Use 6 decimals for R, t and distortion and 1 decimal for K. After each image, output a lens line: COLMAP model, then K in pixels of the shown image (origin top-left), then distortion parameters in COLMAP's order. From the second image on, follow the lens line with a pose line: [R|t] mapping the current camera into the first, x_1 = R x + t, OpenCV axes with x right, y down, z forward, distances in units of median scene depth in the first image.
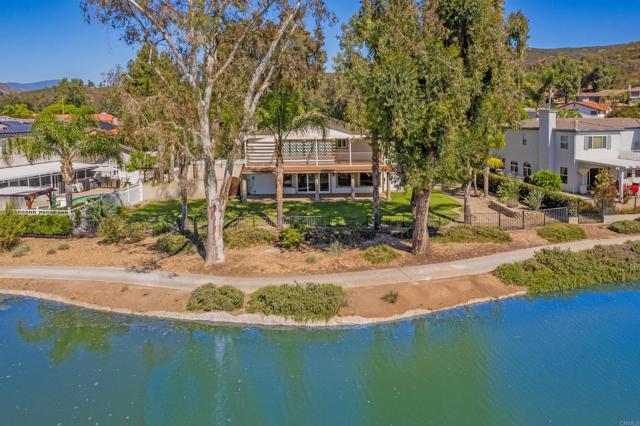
lens RADIAL K [[403.7, 0, 320.0], [0, 403.7, 213.0], [0, 0, 1]] dist [-0.073088, 0.066882]
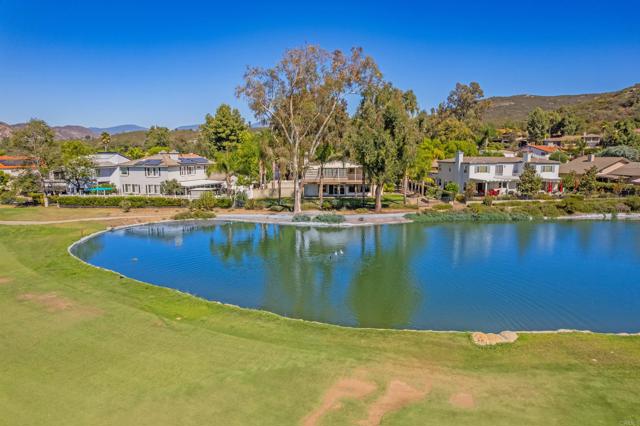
lens RADIAL K [[404.1, 0, 306.7], [0, 404.1, 287.0], [0, 0, 1]] dist [-0.004196, 0.002015]
pose [[0.994888, 0.033560, -0.095246, 0.045036], [-0.026511, 0.996881, 0.074337, 0.279359], [0.097444, -0.071432, 0.992674, -1.122869]]
